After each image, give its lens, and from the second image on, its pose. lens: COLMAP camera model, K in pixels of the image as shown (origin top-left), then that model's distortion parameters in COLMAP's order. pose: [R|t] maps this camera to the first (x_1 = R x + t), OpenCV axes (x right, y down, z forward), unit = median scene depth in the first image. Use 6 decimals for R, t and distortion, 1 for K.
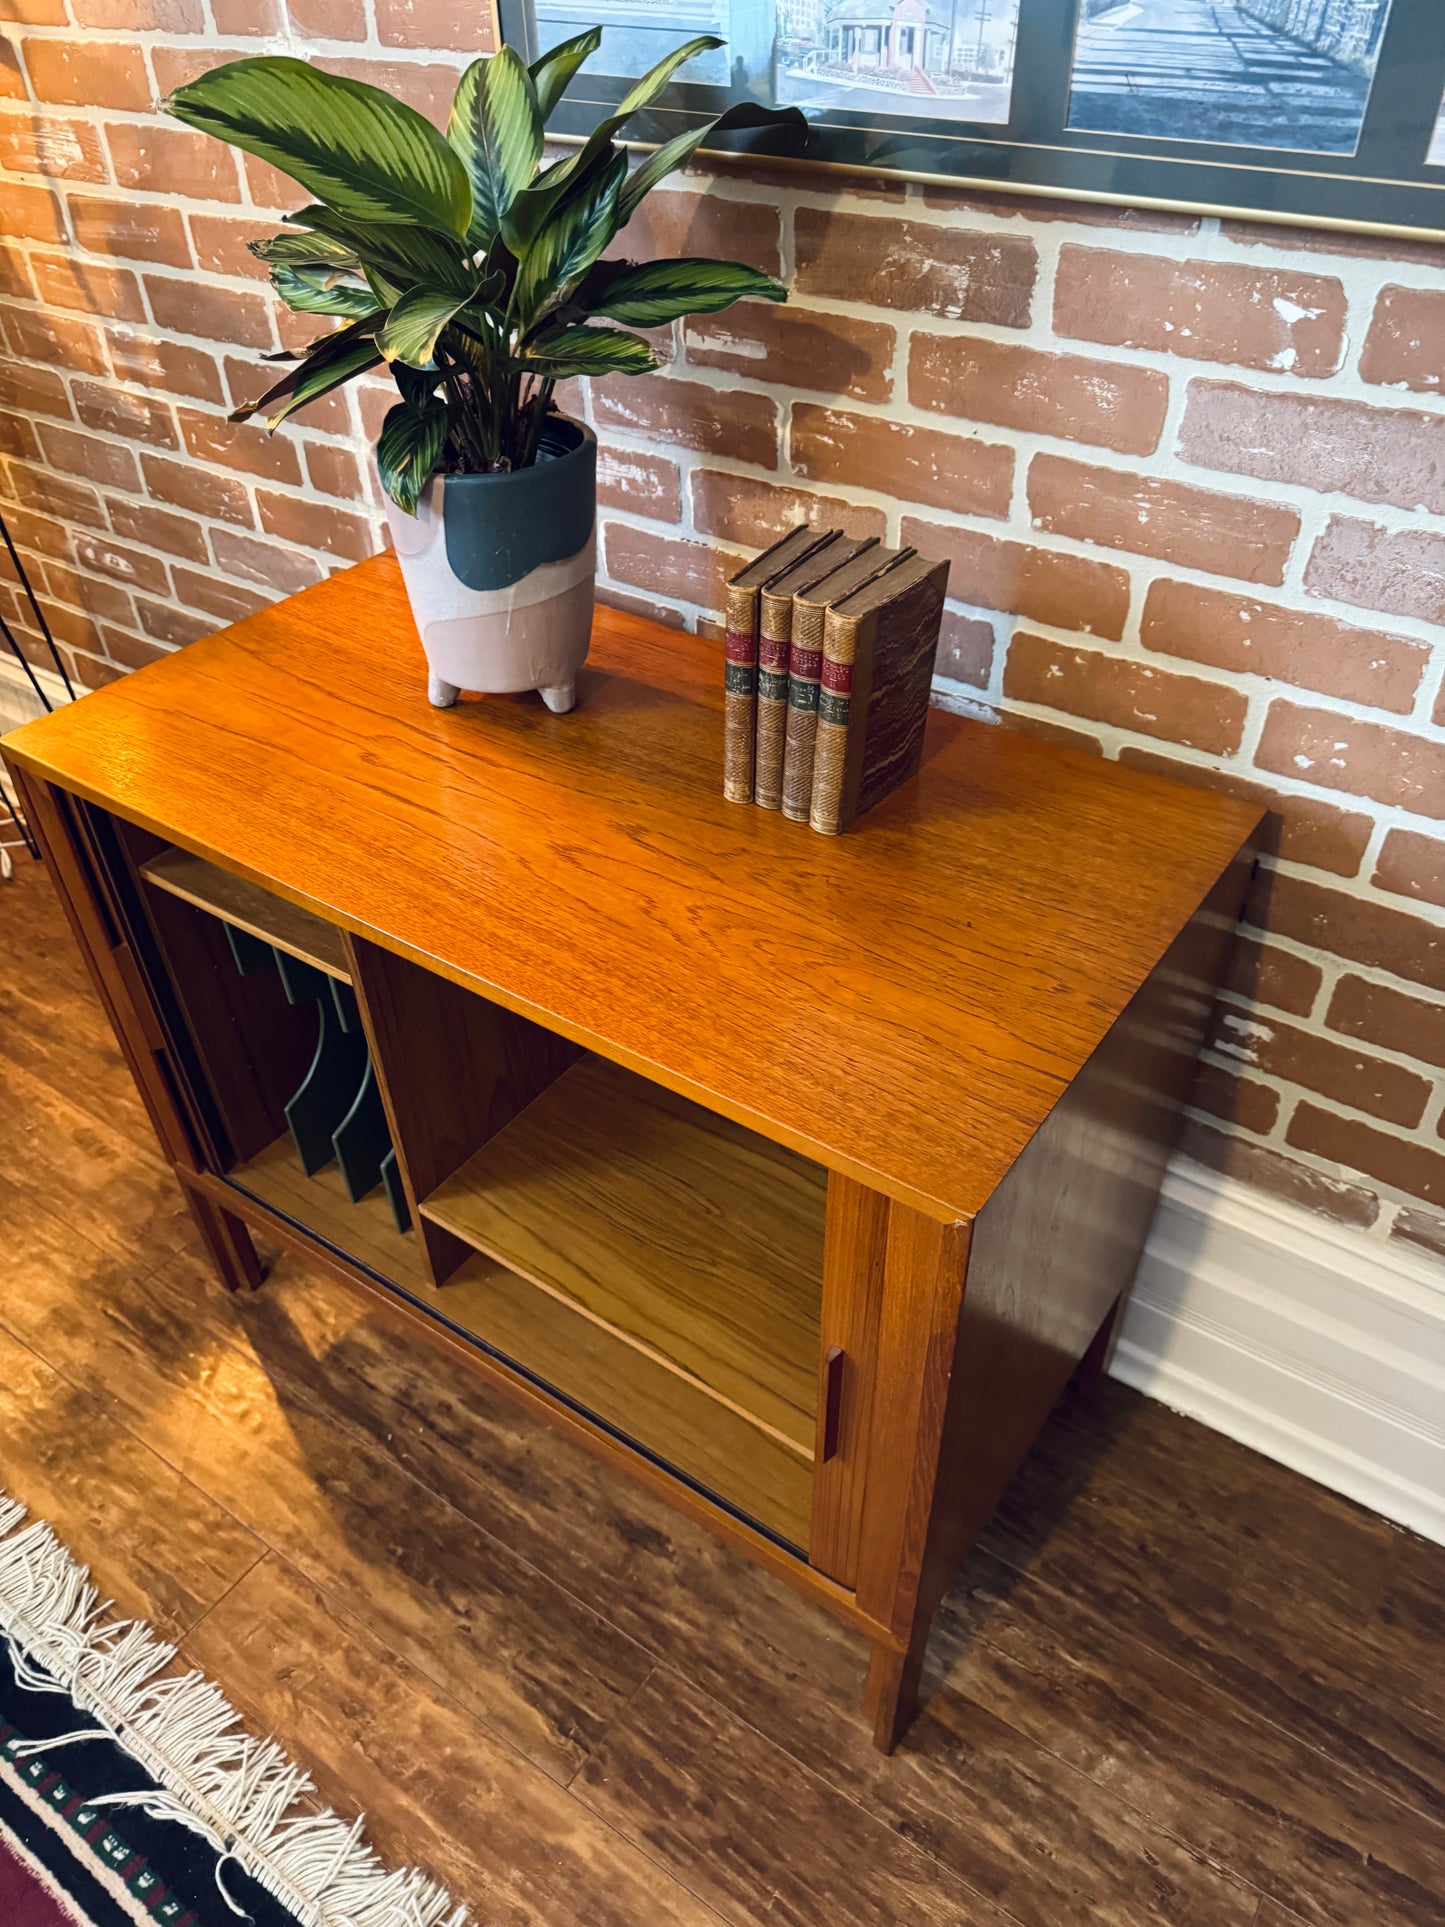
lens RADIAL K [[1380.0, 0, 712.2], [0, 1380.0, 968.5], [0, 0, 1]] dist [-0.007381, -0.002200]
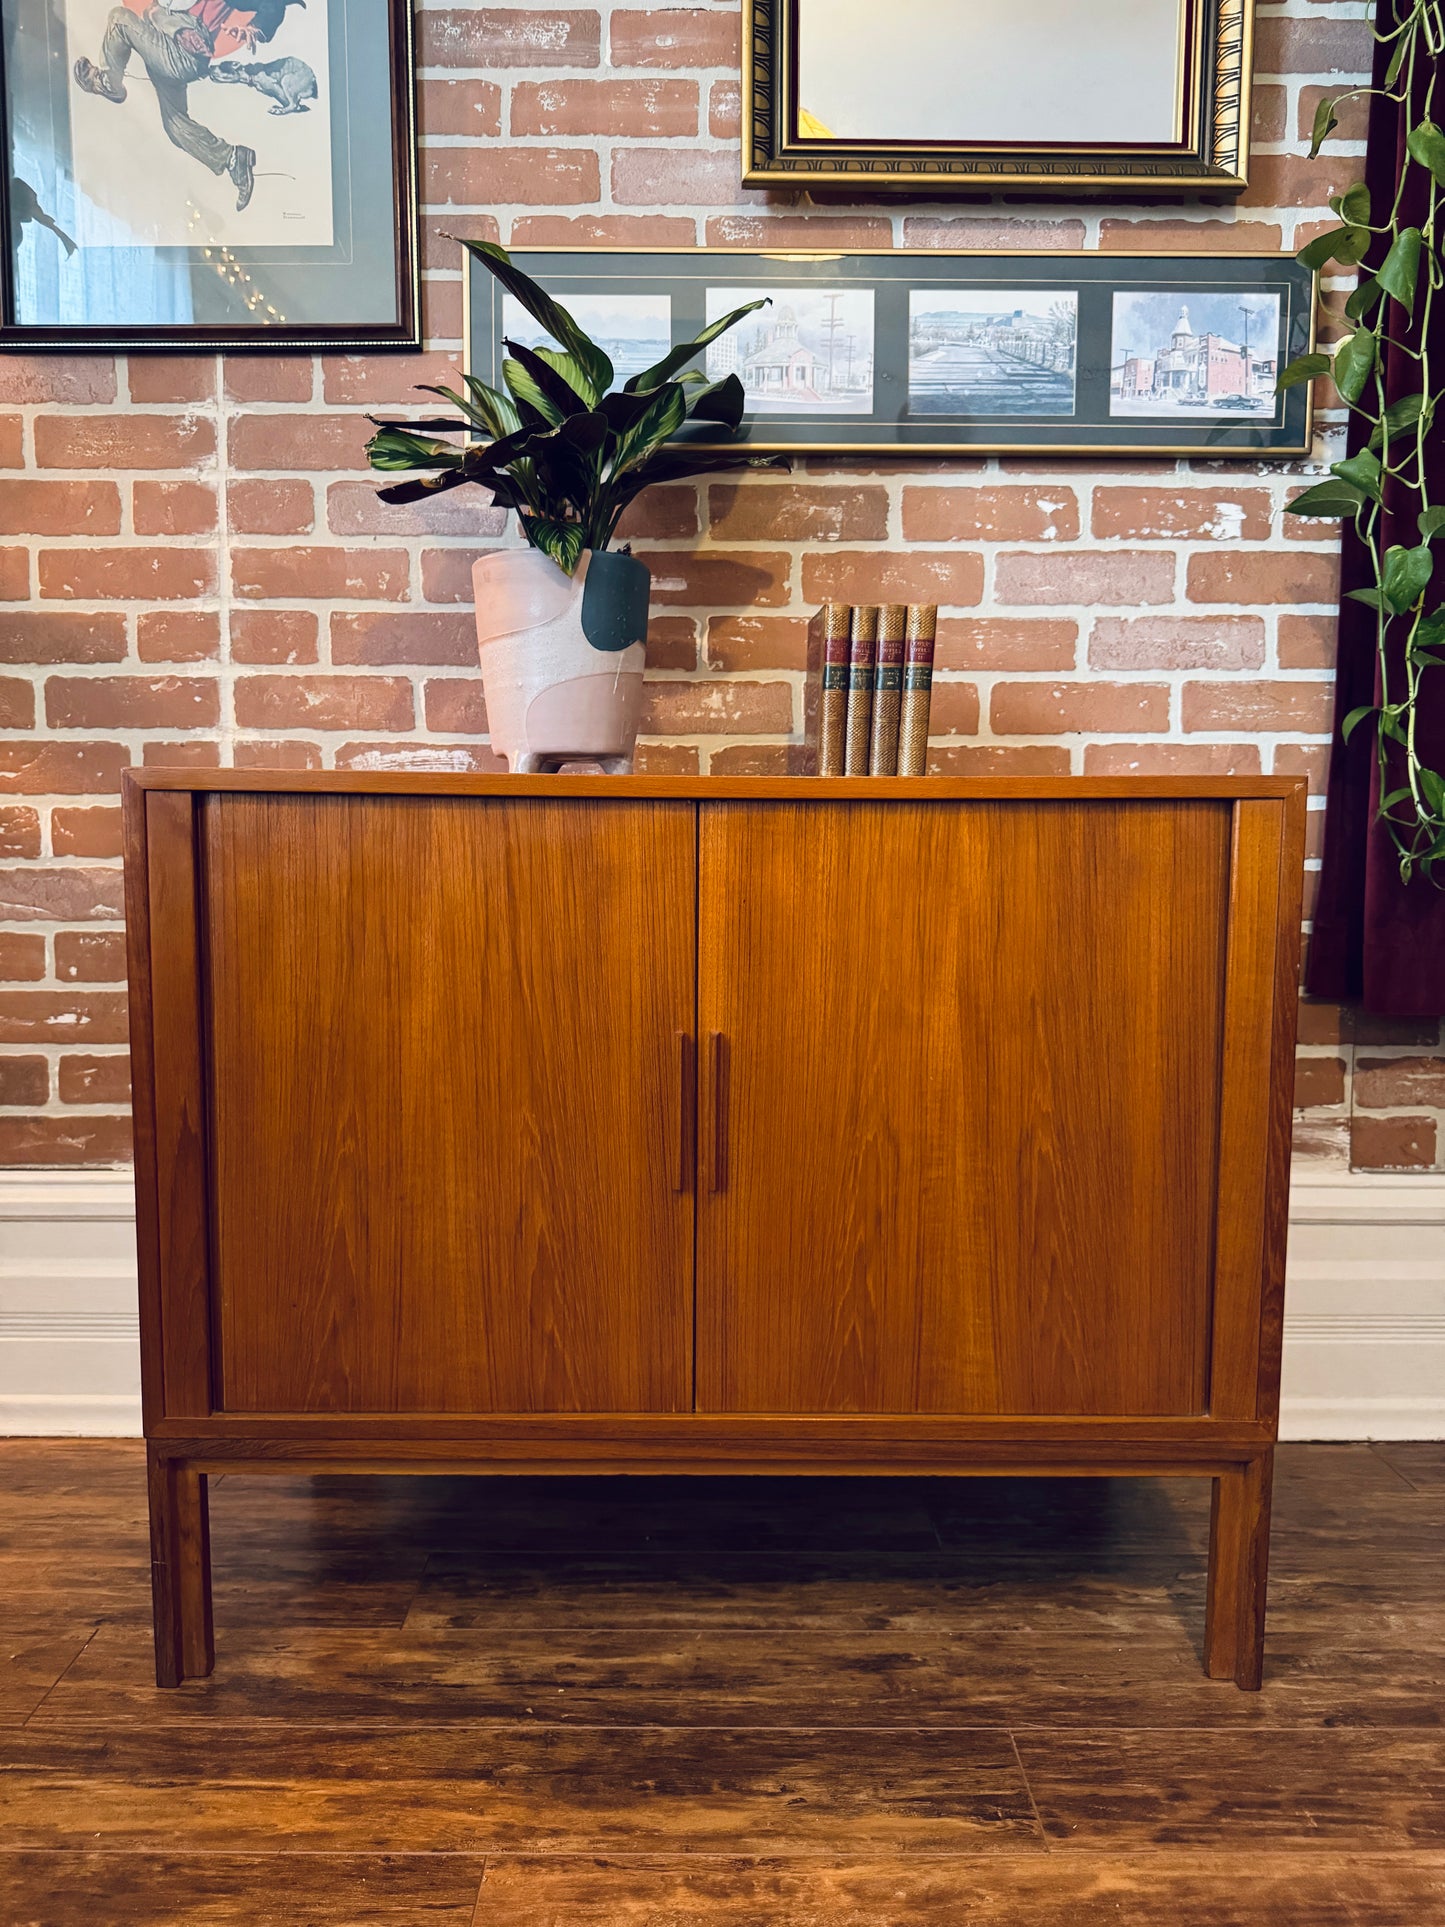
lens RADIAL K [[1377.7, 0, 719.4], [0, 1377.7, 966.6], [0, 0, 1]] dist [-0.001481, -0.006952]
pose [[0.811305, -0.025388, 0.584071, -0.797310], [0.358192, 0.811164, -0.462289, 0.547468], [-0.462041, 0.584268, 0.667195, 0.309093]]
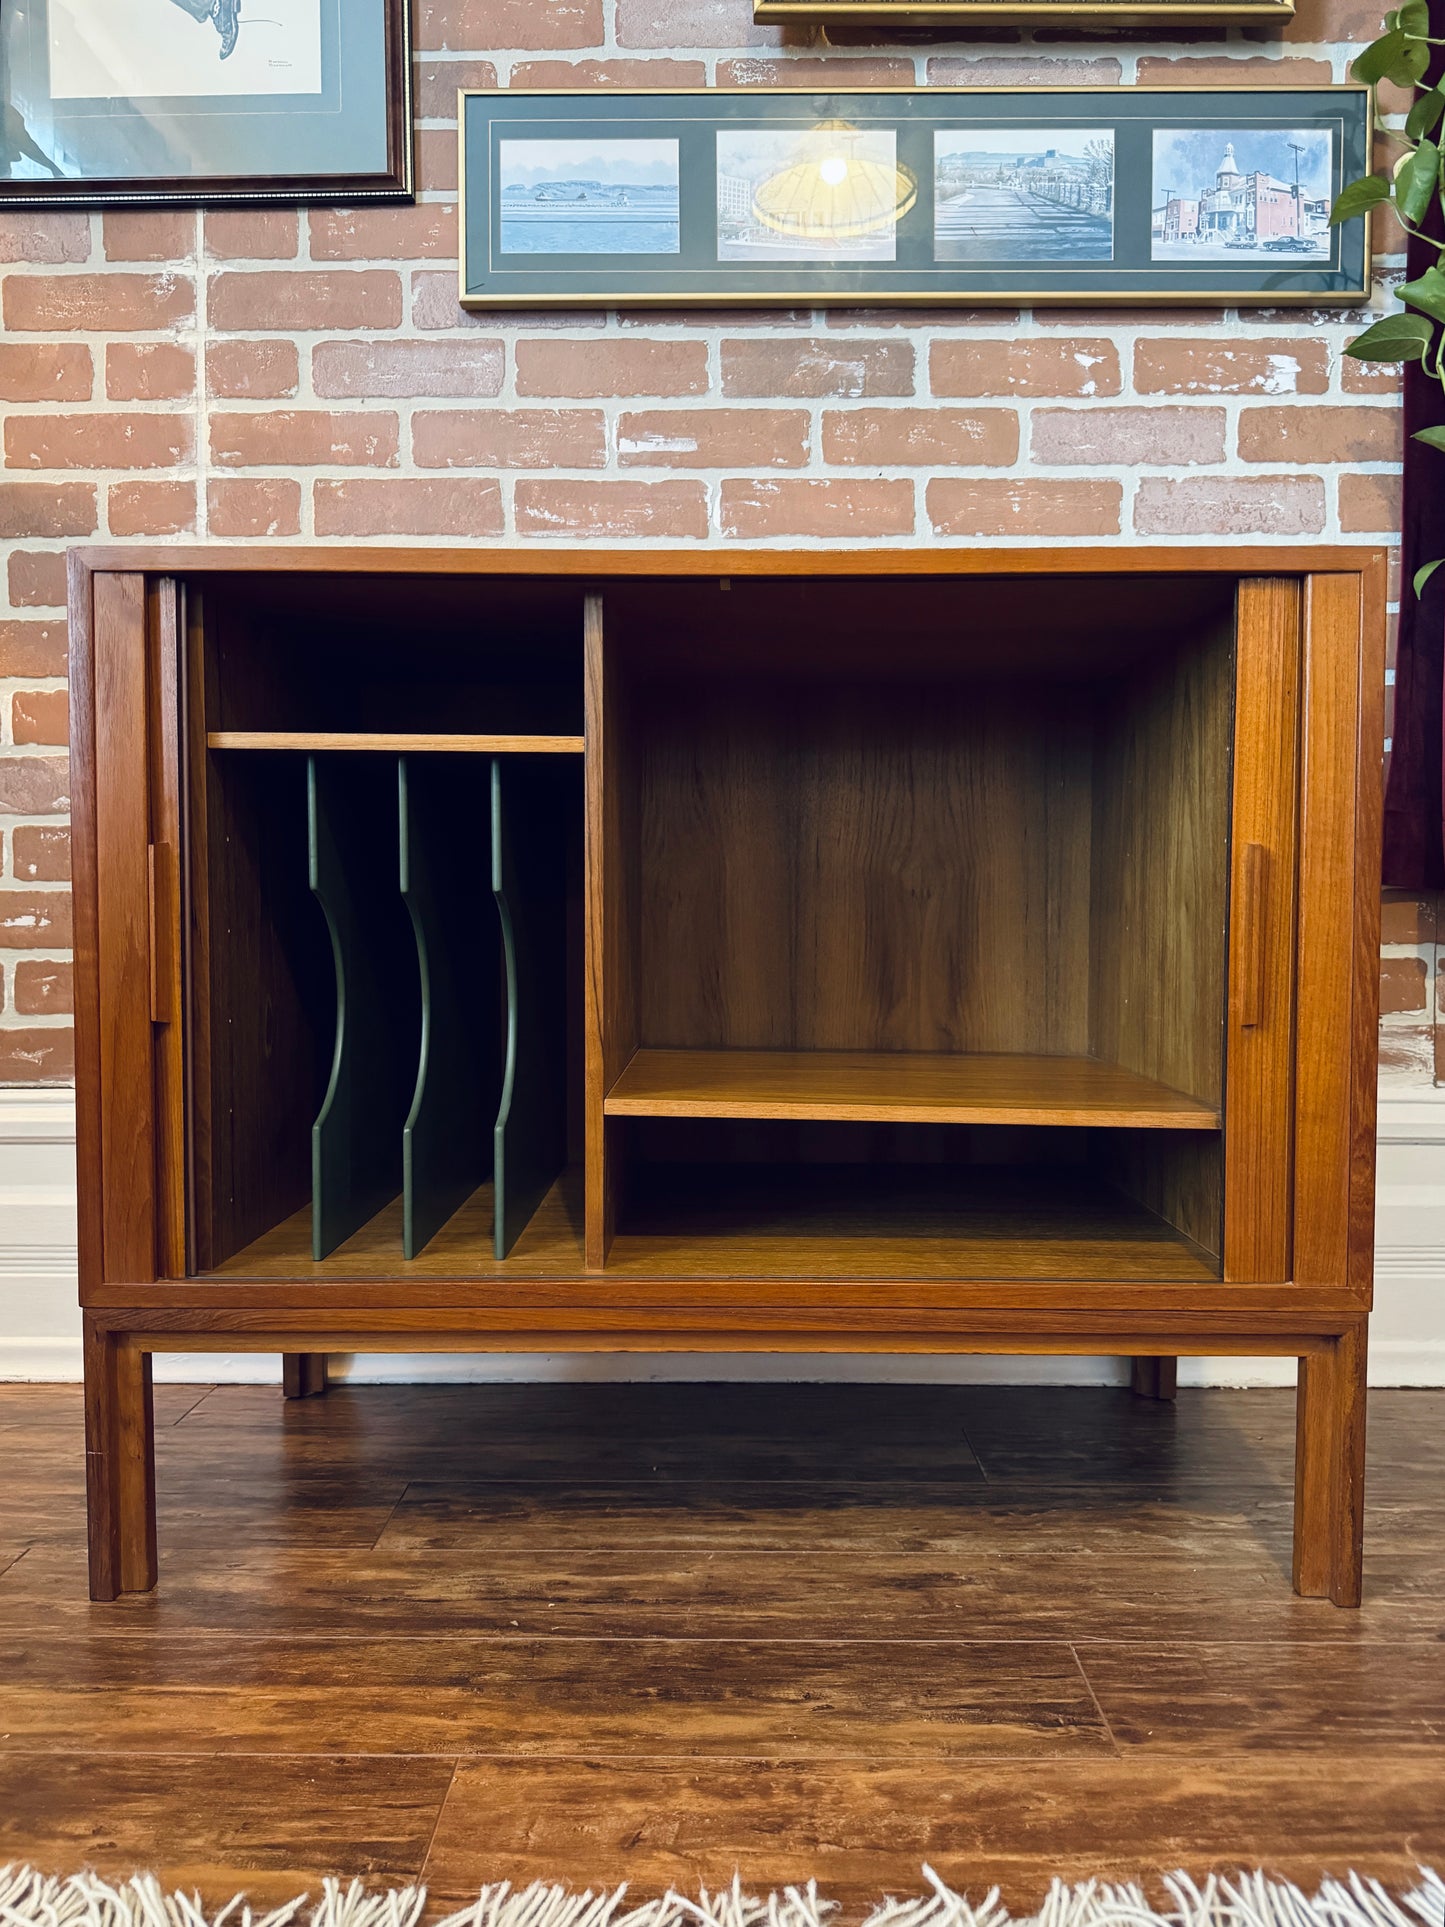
lens RADIAL K [[1431.9, 0, 724.3], [0, 1431.9, 965.9], [0, 0, 1]] dist [-0.000236, -0.007349]
pose [[0.819224, 0.001494, 0.573472, -0.747485], [0.355022, 0.784011, -0.509202, 0.659265], [-0.450369, 0.620746, 0.641750, 0.464312]]
